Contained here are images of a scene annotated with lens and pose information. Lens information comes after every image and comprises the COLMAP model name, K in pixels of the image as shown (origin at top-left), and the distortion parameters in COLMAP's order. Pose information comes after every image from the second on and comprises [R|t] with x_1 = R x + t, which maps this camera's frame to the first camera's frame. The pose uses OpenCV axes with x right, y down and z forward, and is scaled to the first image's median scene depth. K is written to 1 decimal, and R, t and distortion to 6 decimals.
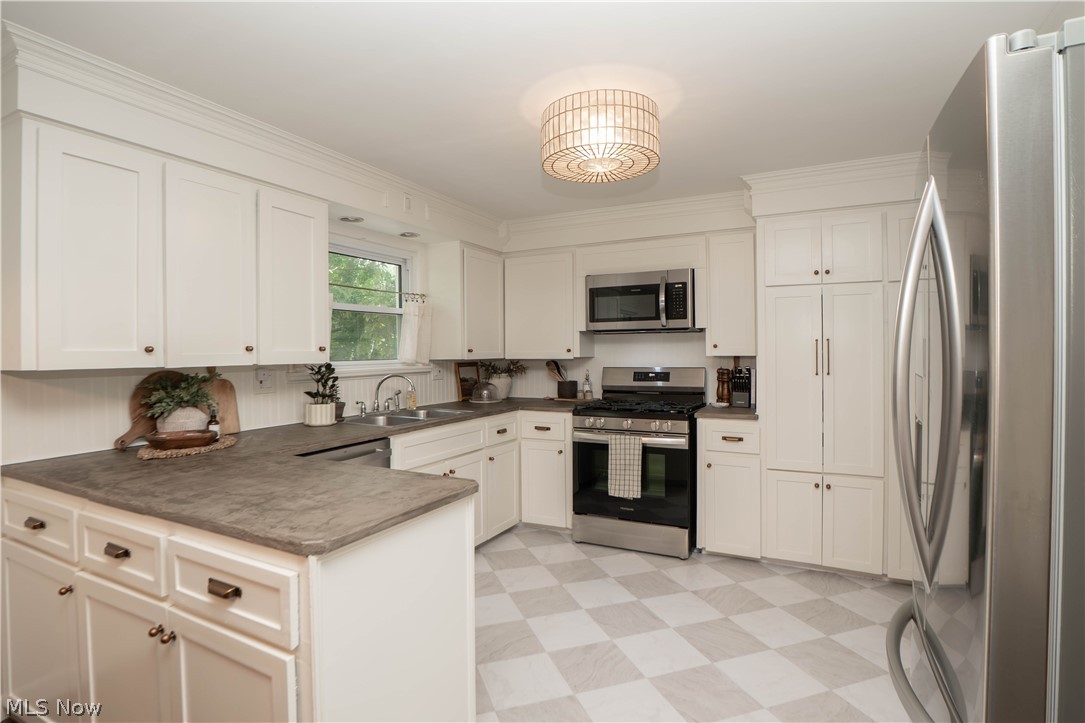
lens RADIAL K [[530.3, 0, 542.5], [0, 530.3, 361.5], [0, 0, 1]] dist [0.000658, 0.000172]
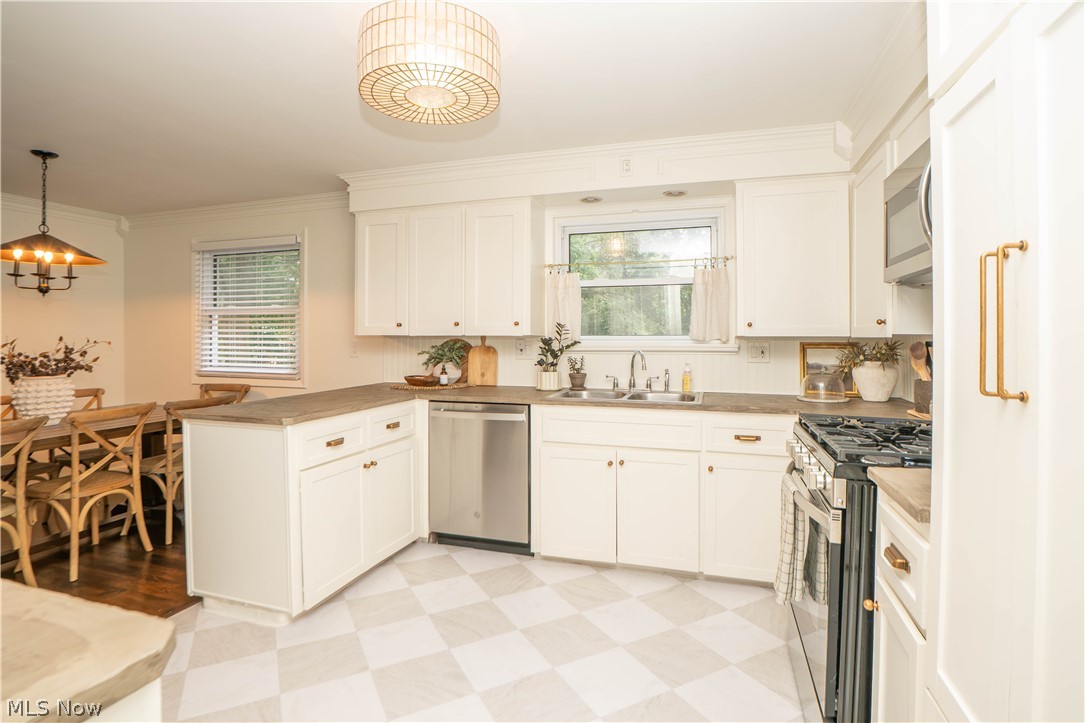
lens RADIAL K [[547.5, 0, 541.9], [0, 547.5, 347.0], [0, 0, 1]] dist [-0.001322, -0.000122]
pose [[0.178710, 0.024640, -0.983593, 0.756109], [-0.019184, 0.999584, 0.021555, 0.000664], [0.983715, 0.015017, 0.179109, 0.774124]]
